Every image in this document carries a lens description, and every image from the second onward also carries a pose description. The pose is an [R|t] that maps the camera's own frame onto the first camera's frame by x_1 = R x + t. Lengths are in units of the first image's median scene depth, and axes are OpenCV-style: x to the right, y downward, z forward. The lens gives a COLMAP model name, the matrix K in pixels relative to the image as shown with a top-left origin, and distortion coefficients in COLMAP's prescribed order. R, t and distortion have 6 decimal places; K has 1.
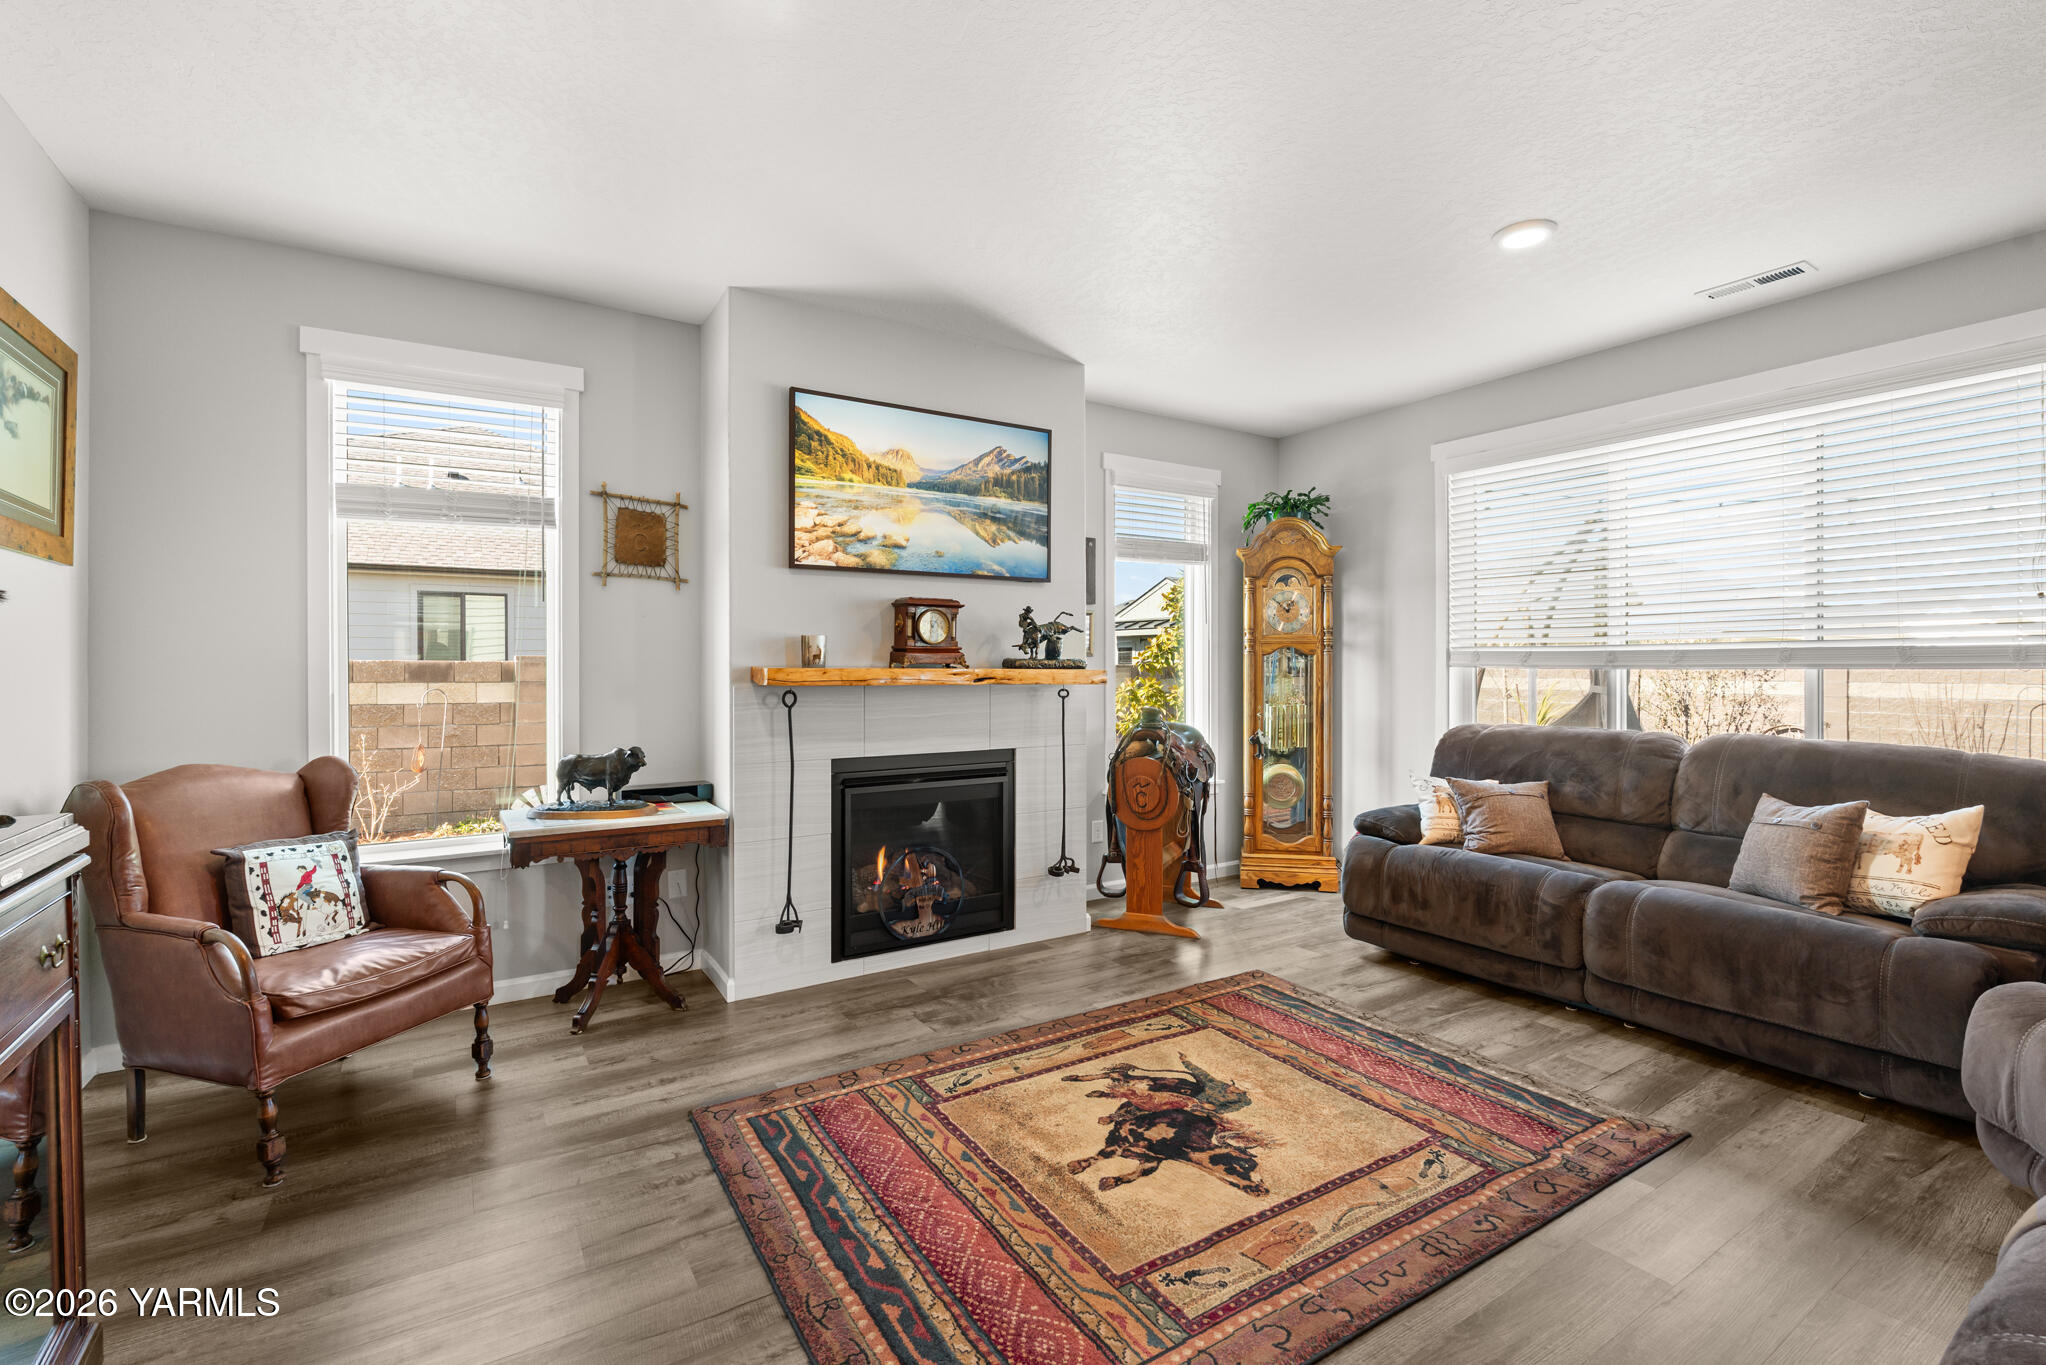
lens RADIAL K [[910.4, 0, 1005.3], [0, 910.4, 668.4], [0, 0, 1]] dist [-0.007376, 0.000514]
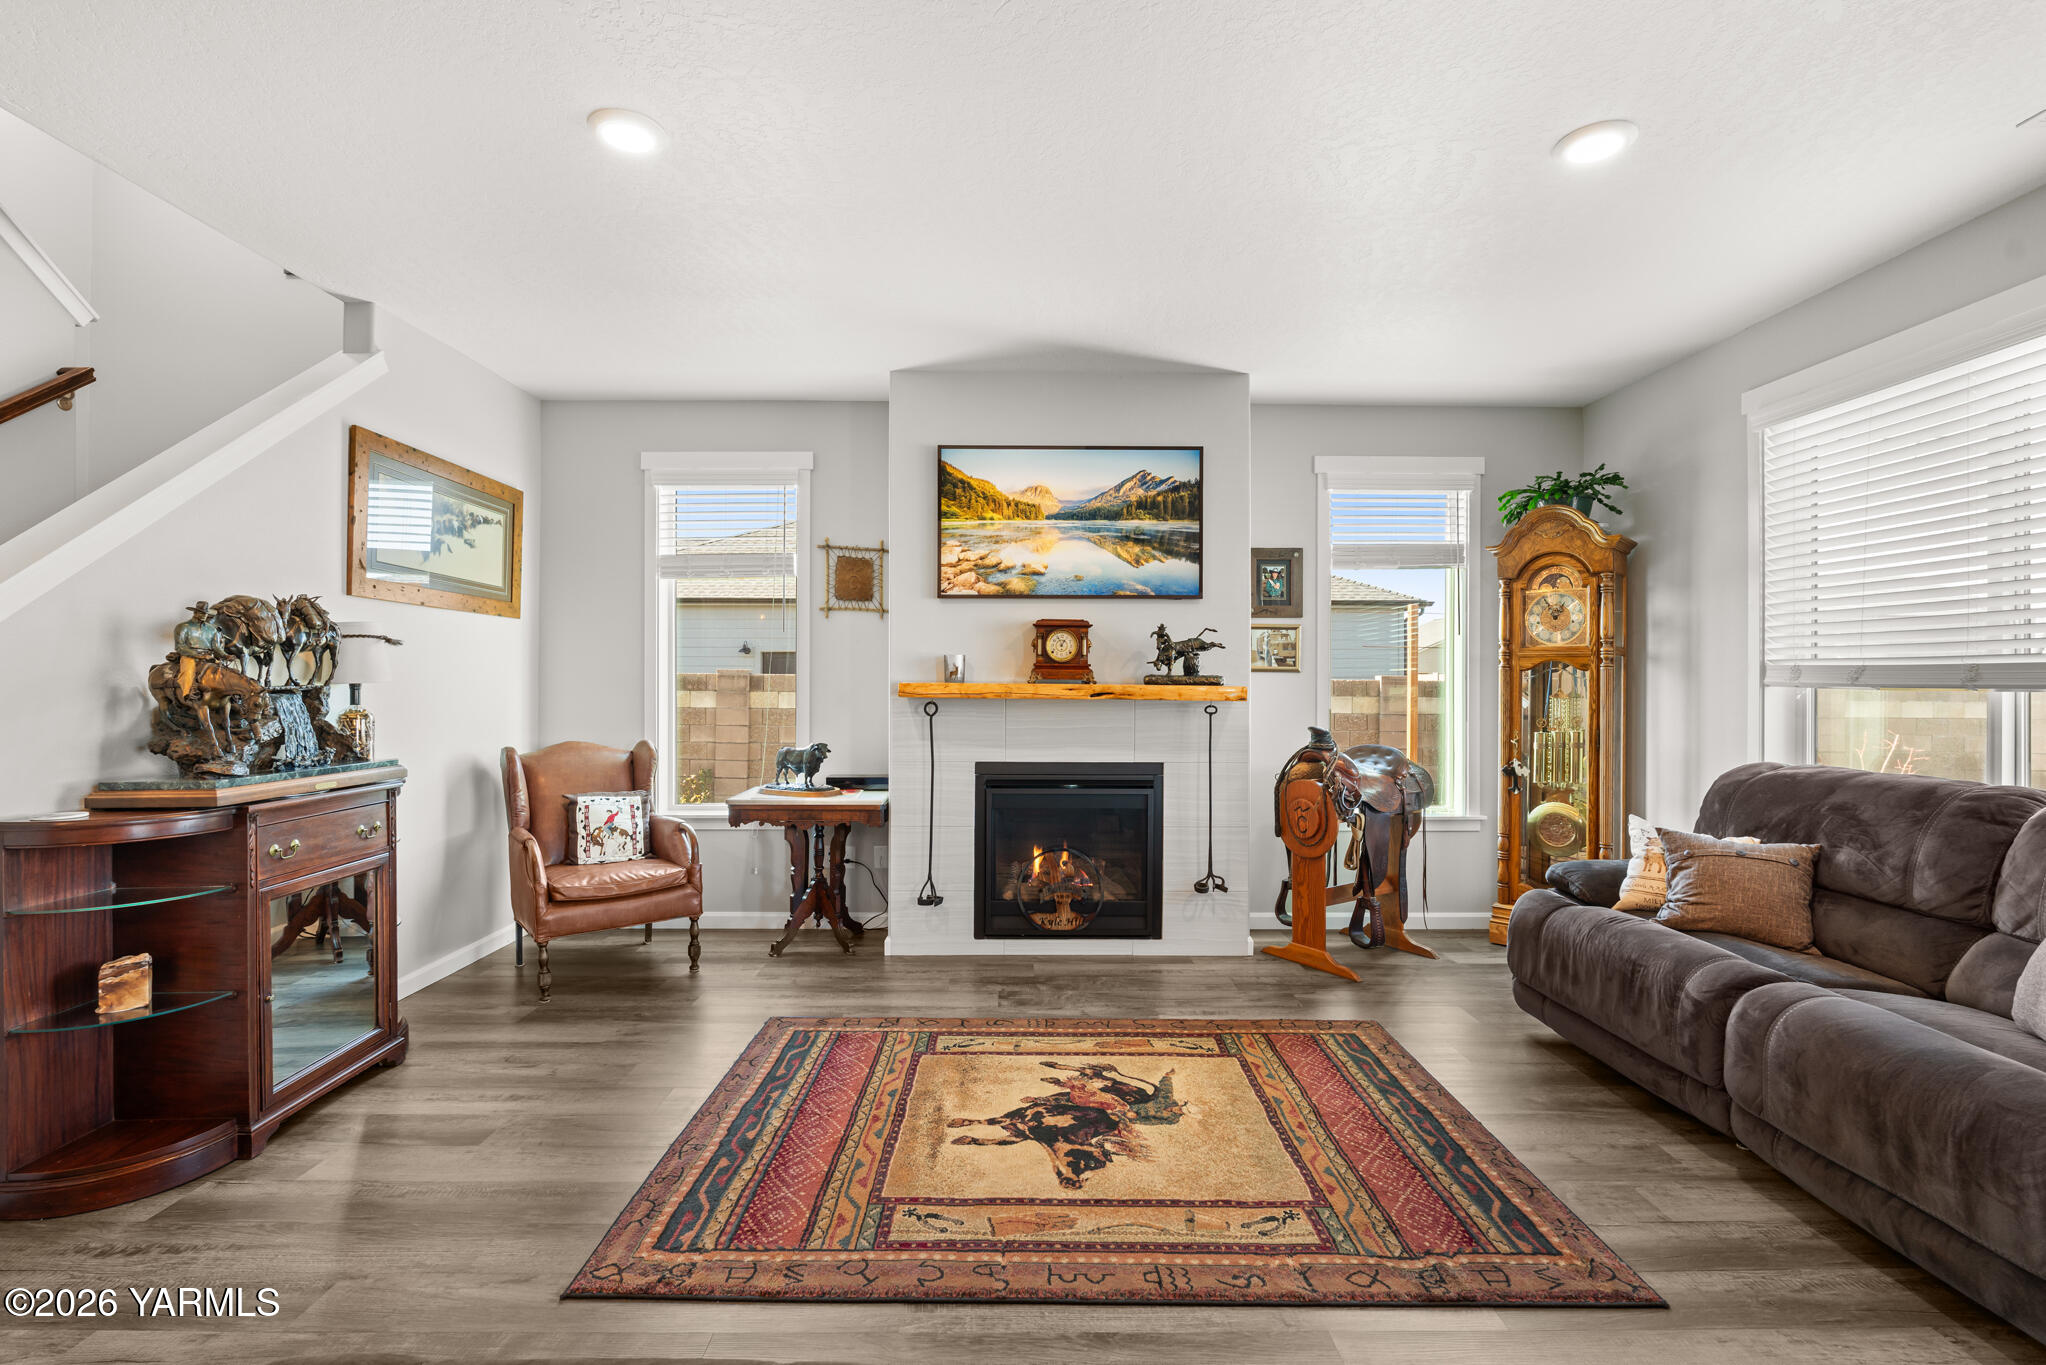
lens RADIAL K [[910.4, 0, 999.7], [0, 910.4, 683.2], [0, 0, 1]] dist [-0.007376, 0.000514]
pose [[0.844937, 0.006049, -0.534832, 0.495505], [-0.005773, 0.999981, 0.002190, -0.003195], [0.534835, 0.001237, 0.844956, 0.044463]]
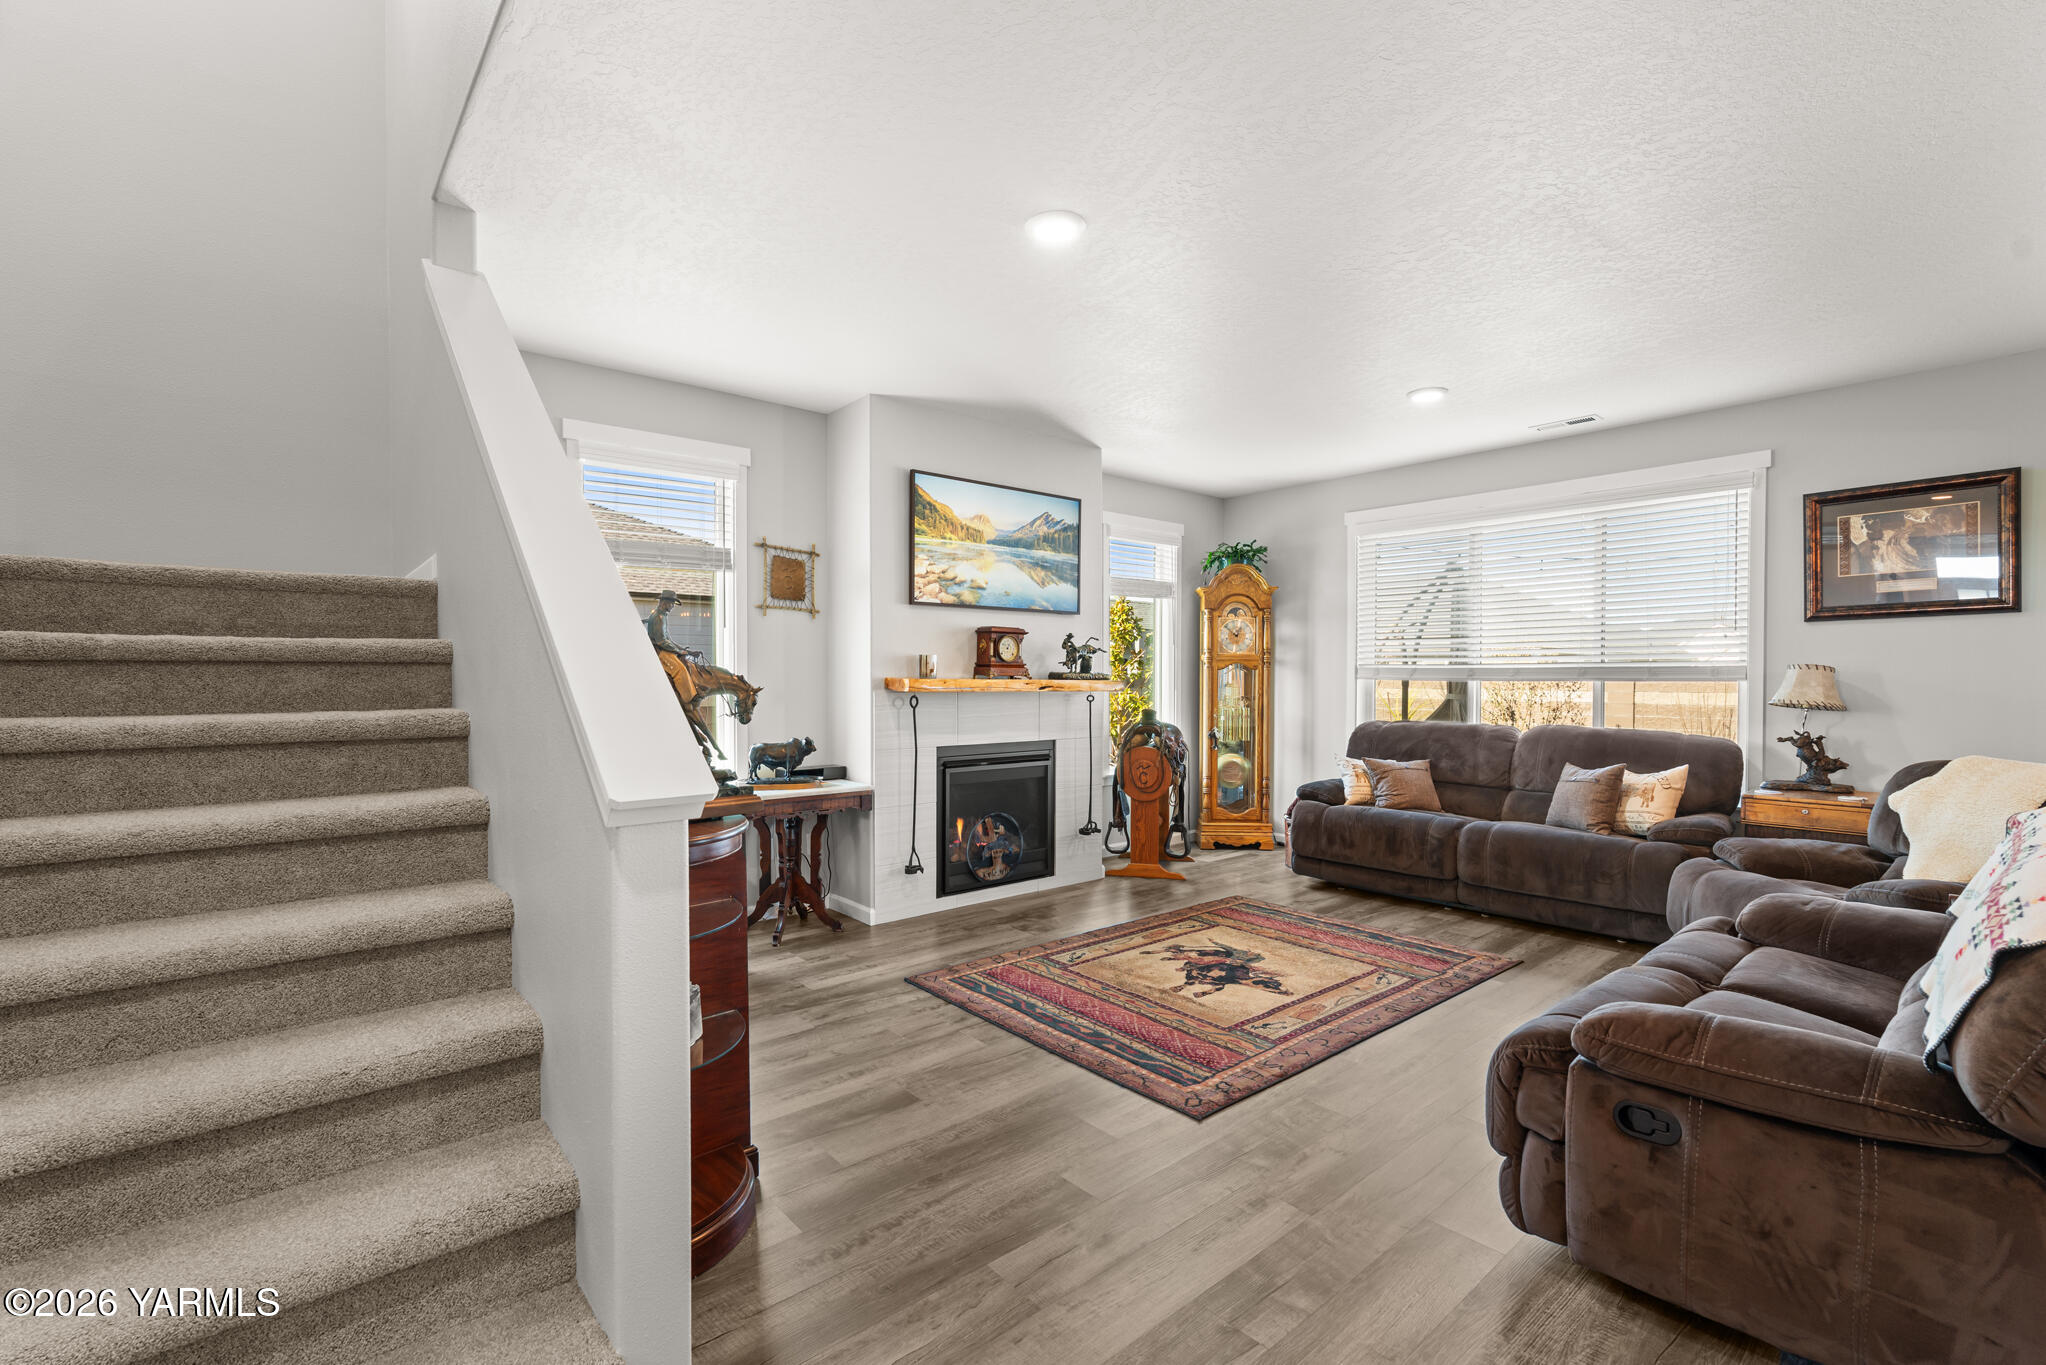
lens RADIAL K [[910.4, 0, 999.3], [0, 910.4, 692.6], [0, 0, 1]] dist [-0.007376, 0.000514]
pose [[0.991147, 0.000783, 0.132770, -0.303589], [-0.002864, 0.999876, 0.015486, -0.001427], [-0.132741, -0.015729, 0.991026, -0.374517]]
